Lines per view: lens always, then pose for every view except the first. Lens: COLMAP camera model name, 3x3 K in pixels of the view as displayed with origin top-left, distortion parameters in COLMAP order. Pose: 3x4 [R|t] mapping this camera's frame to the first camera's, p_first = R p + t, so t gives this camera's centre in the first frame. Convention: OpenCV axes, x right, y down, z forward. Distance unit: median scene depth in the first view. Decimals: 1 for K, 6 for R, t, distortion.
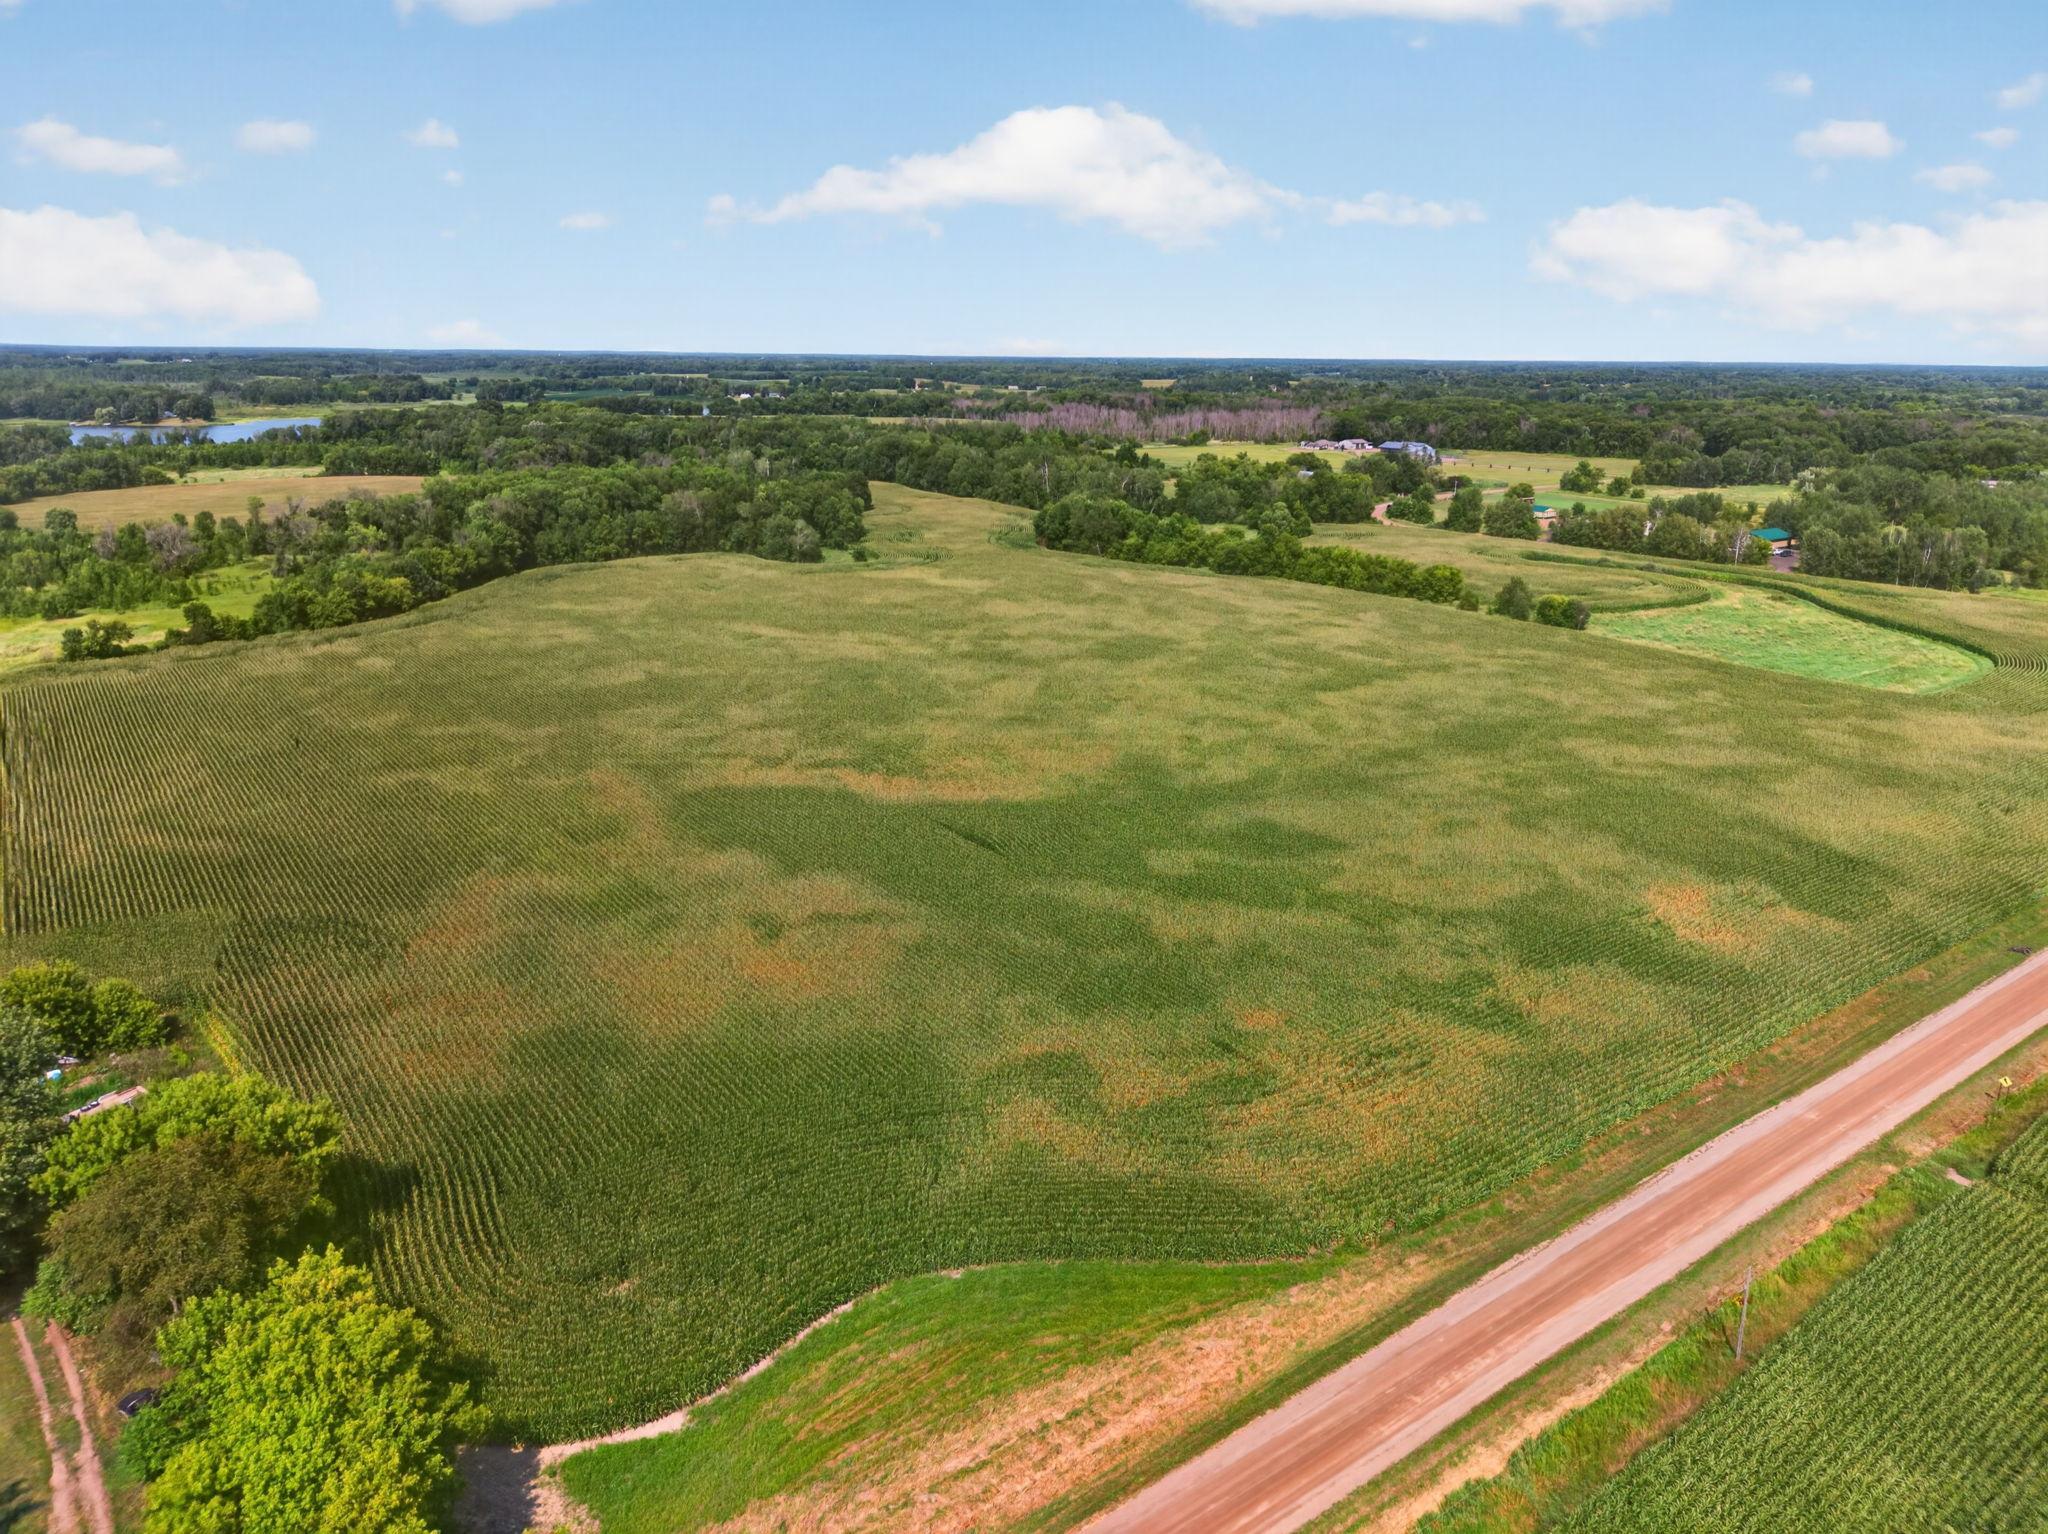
lens RADIAL K [[1358.2, 0, 1019.1], [0, 1358.2, 783.9], [0, 0, 1]] dist [0.031271, -0.037241]
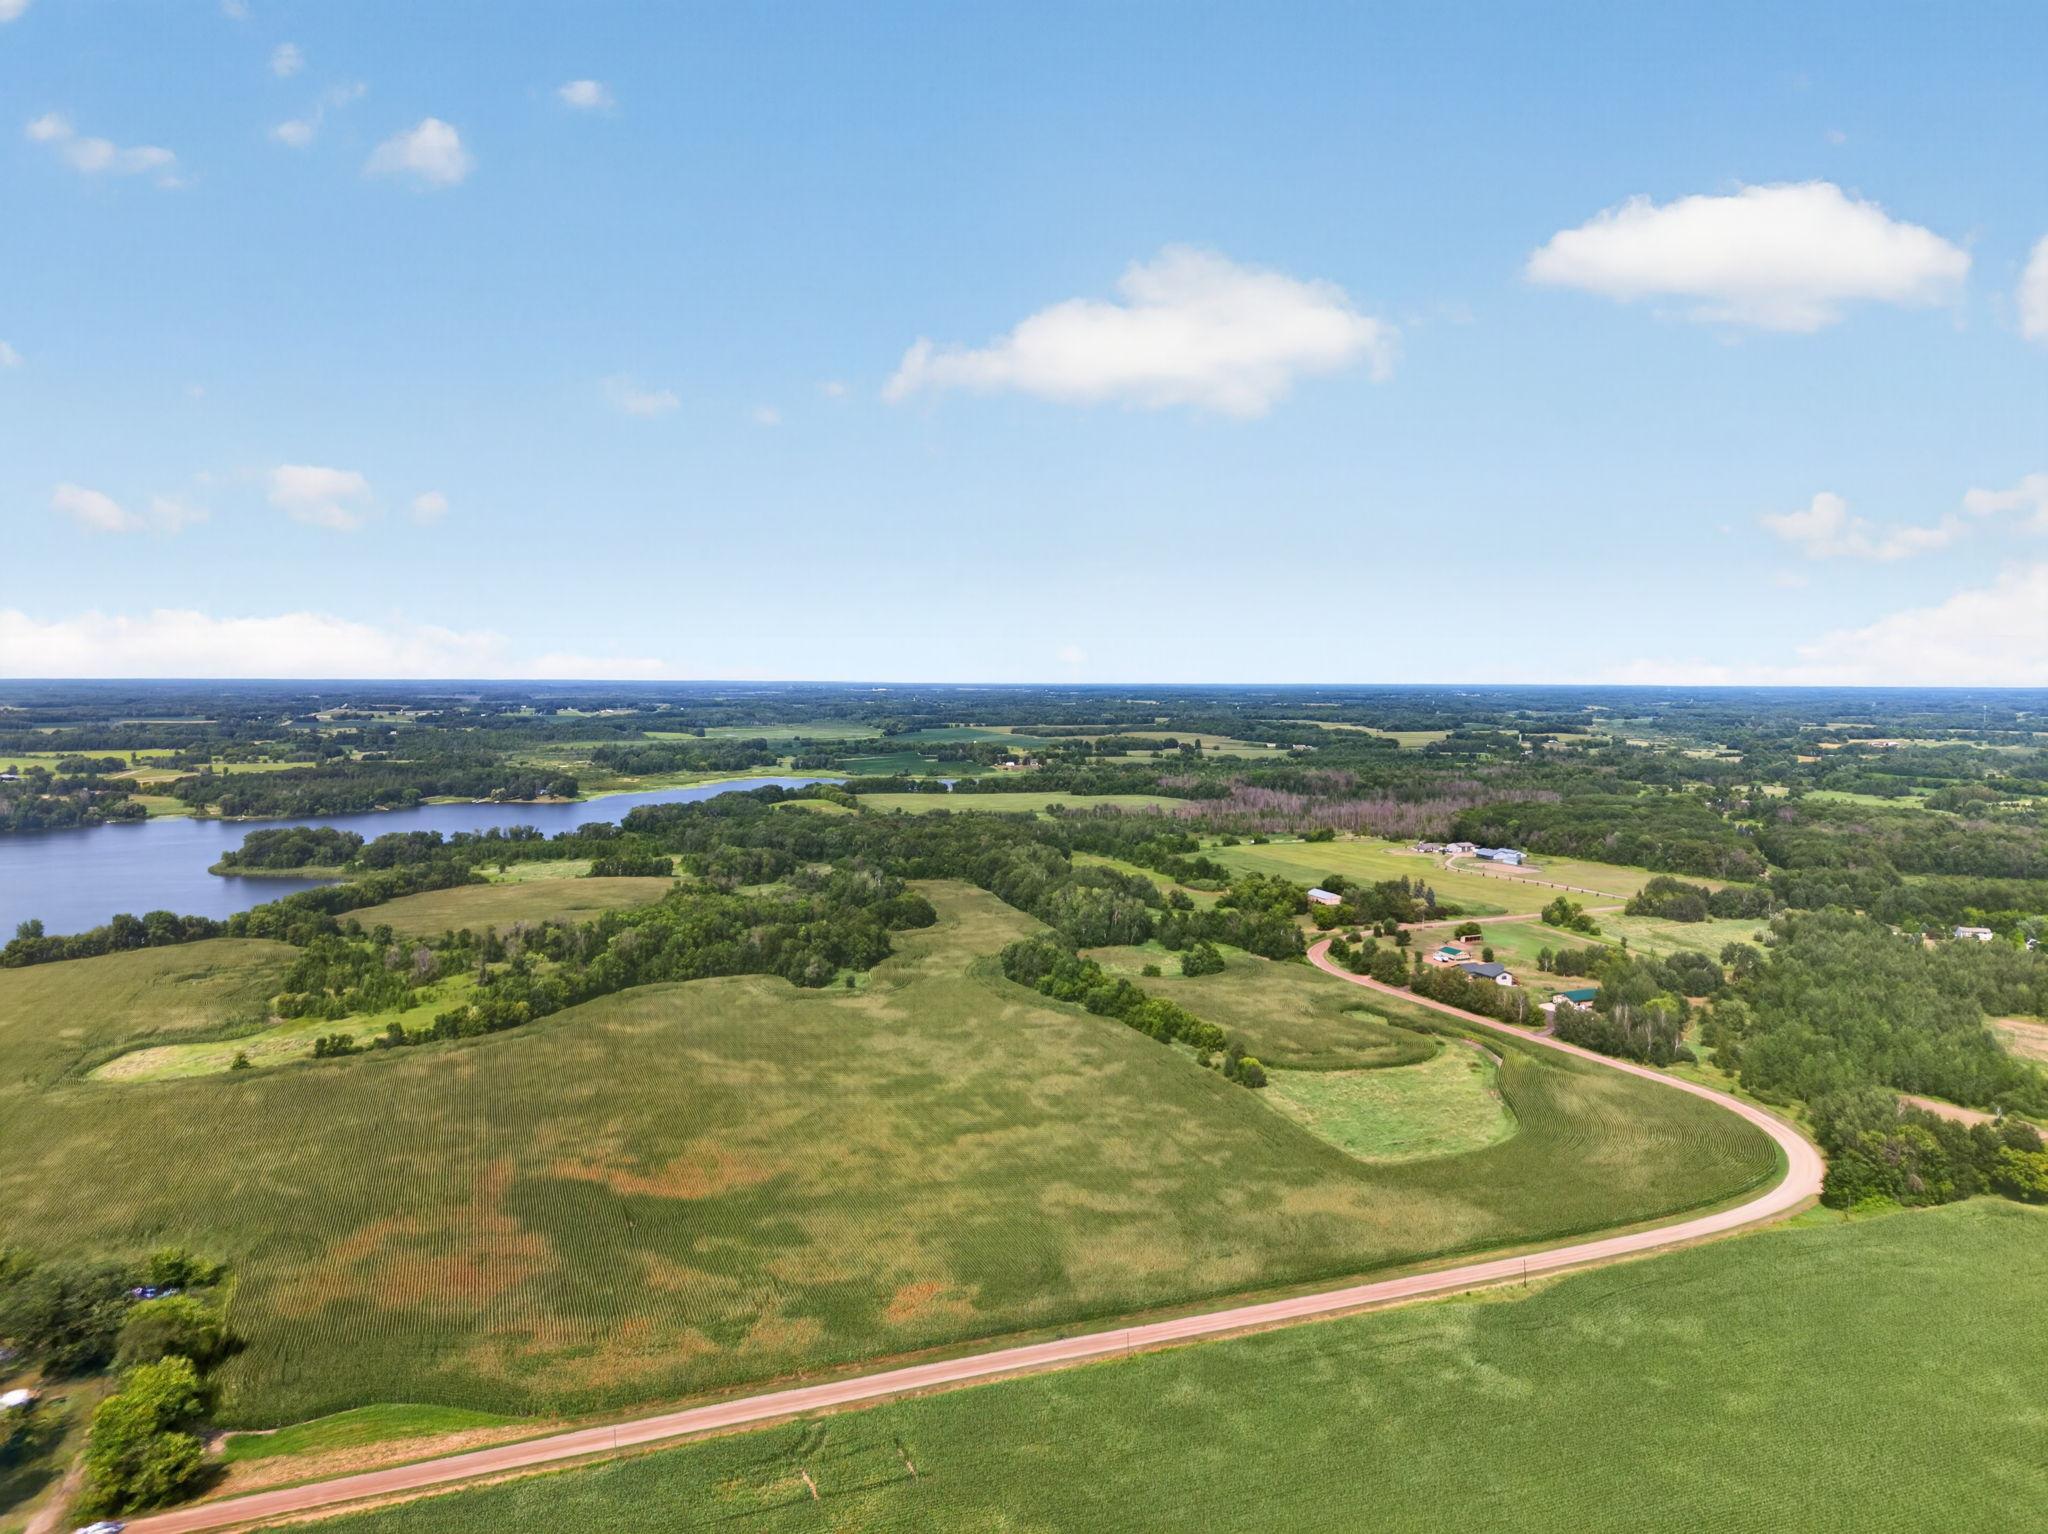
lens RADIAL K [[1358.2, 0, 1019.8], [0, 1358.2, 759.3], [0, 0, 1]] dist [0.031271, -0.037241]
pose [[0.968915, 0.008759, -0.247237, 0.872099], [-0.069151, 0.969127, -0.236666, -0.154807], [0.237531, 0.246406, 0.939608, -0.753846]]
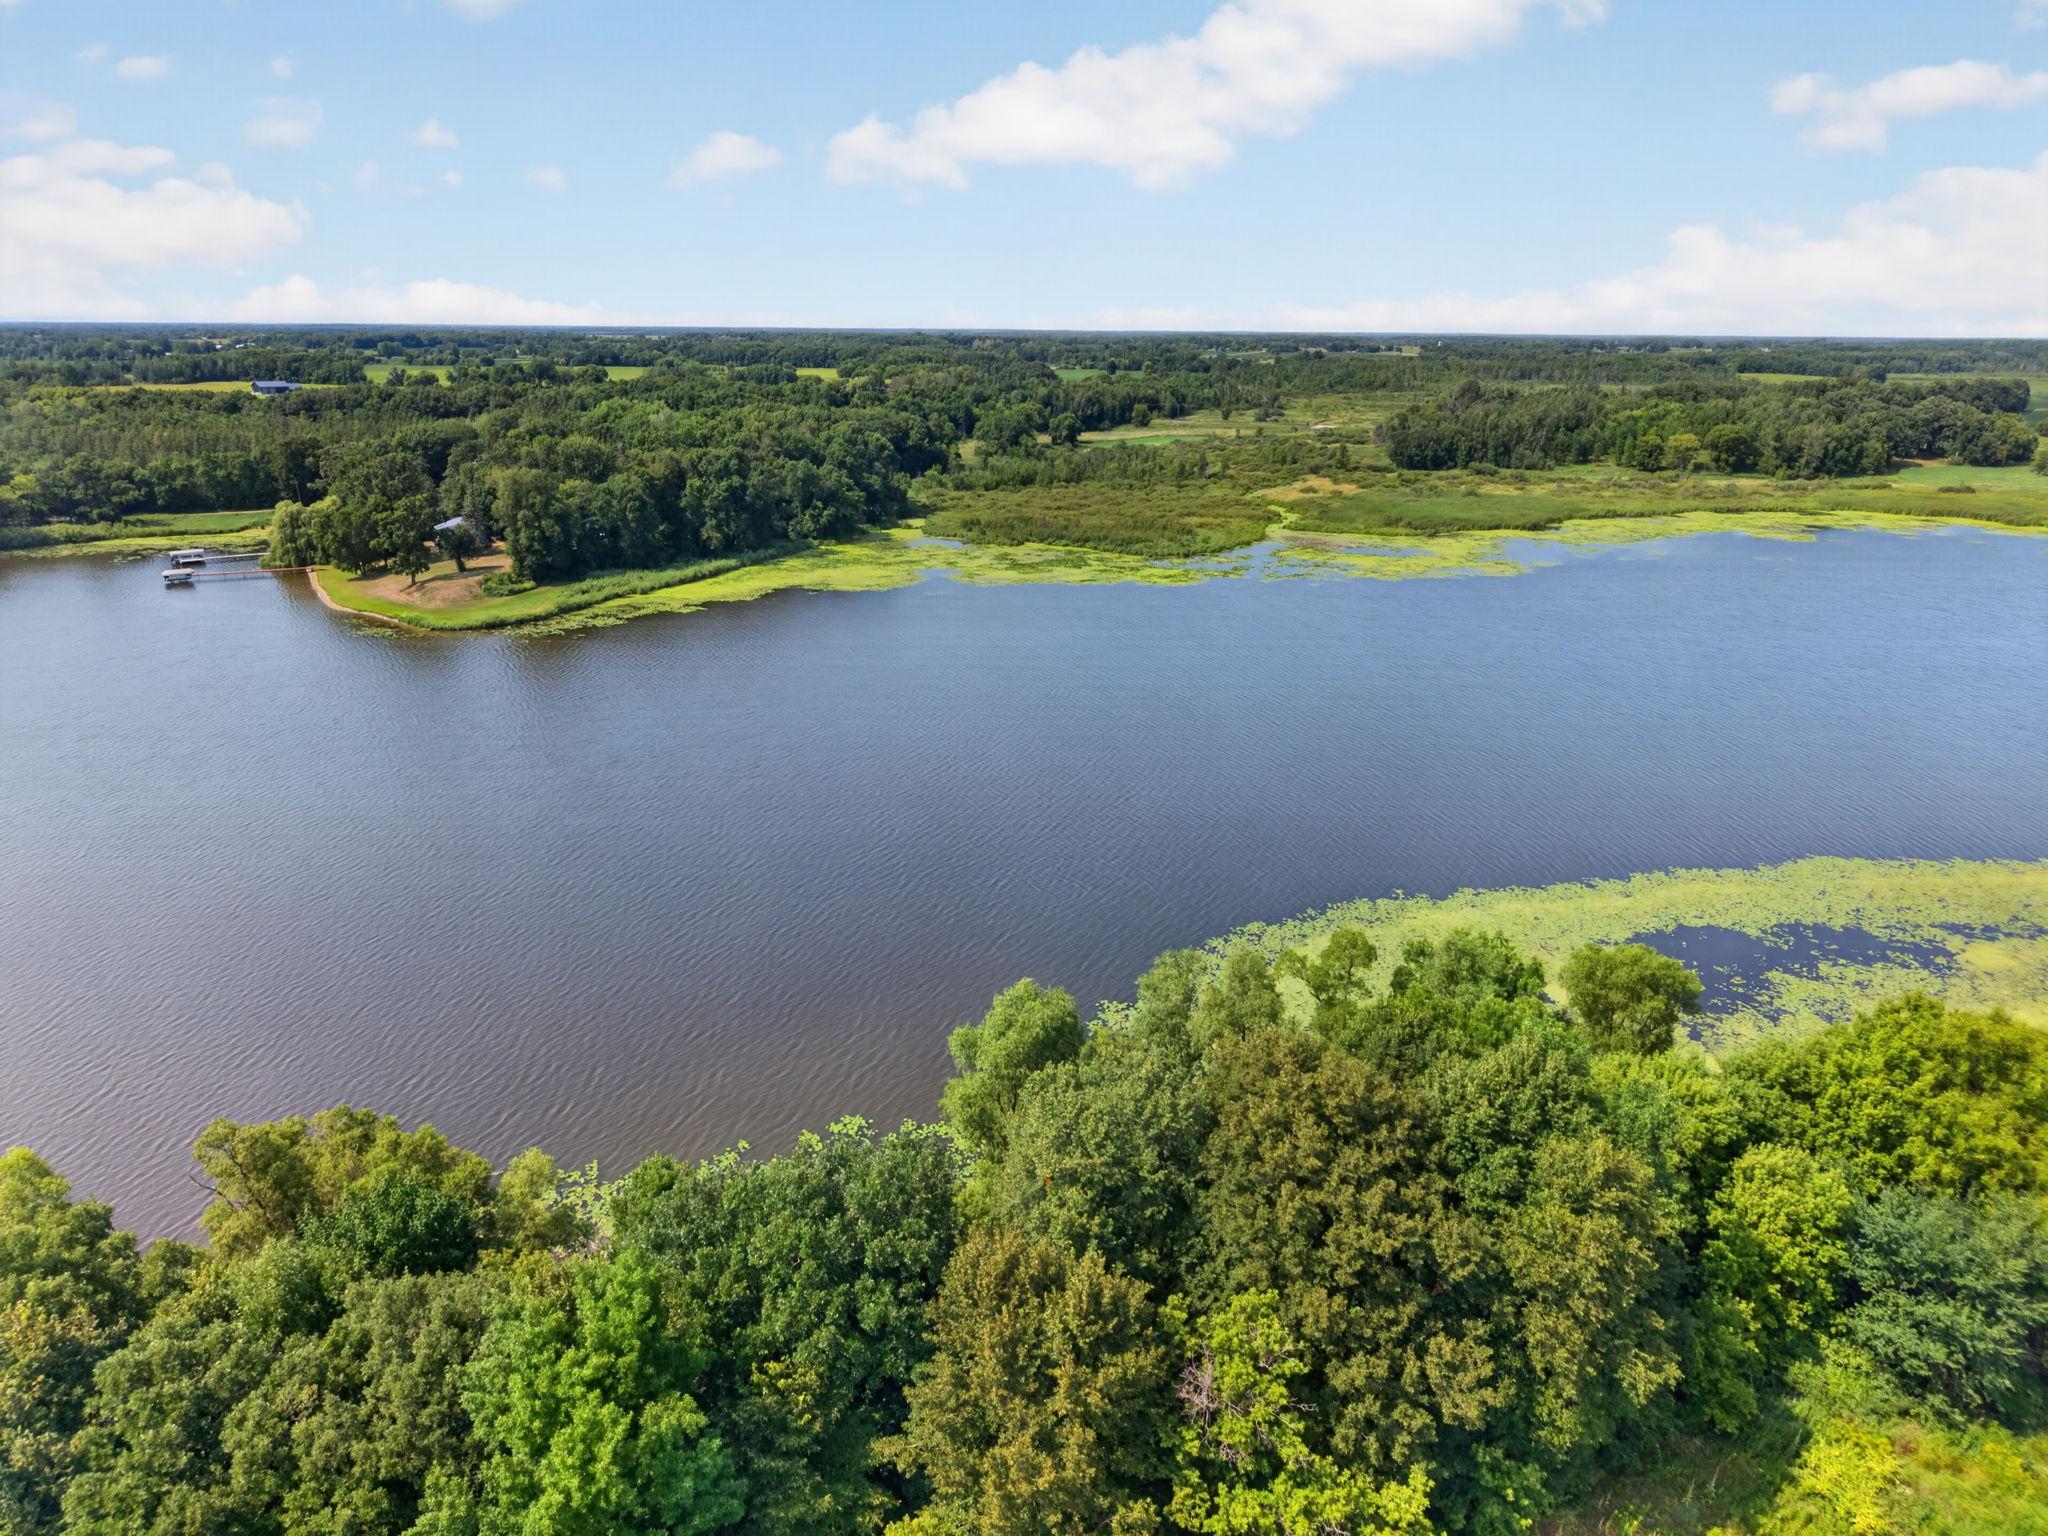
lens RADIAL K [[1358.2, 0, 1024.8], [0, 1358.2, 764.7], [0, 0, 1]] dist [0.031271, -0.037241]
pose [[0.479432, 0.262403, -0.837431, -2.211581], [-0.269082, 0.952242, 0.144328, -1.826419], [0.835308, 0.156142, 0.527143, 5.953184]]
